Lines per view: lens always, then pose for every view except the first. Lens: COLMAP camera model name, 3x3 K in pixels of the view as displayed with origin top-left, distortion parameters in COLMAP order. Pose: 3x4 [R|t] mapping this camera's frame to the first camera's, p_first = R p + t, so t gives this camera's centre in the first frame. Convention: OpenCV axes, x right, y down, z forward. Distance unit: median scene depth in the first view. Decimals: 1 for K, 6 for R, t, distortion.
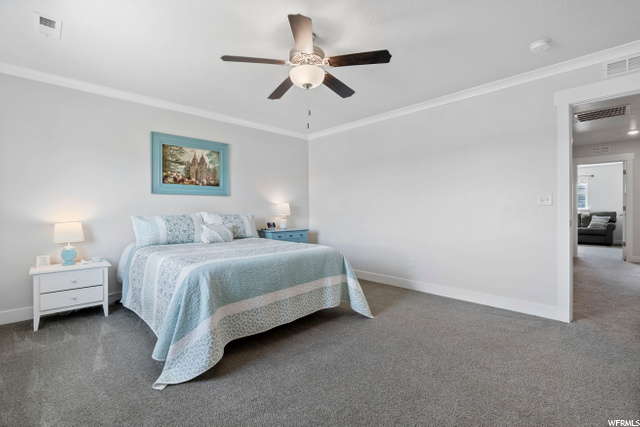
lens RADIAL K [[290.1, 0, 320.2], [0, 290.1, 212.9], [0, 0, 1]] dist [-0.009094, 0.003160]
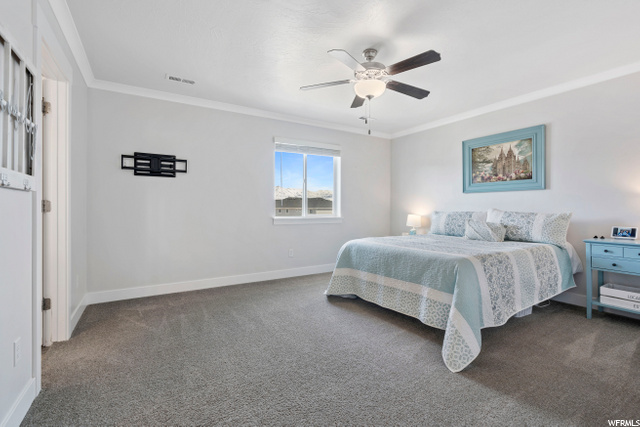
lens RADIAL K [[290.1, 0, 320.7], [0, 290.1, 208.5], [0, 0, 1]] dist [-0.009094, 0.003160]
pose [[-0.203676, 0.005654, -0.979022, 0.667971], [-0.006972, 0.999950, 0.007226, -0.007649], [0.979013, 0.008297, -0.203626, 0.631736]]
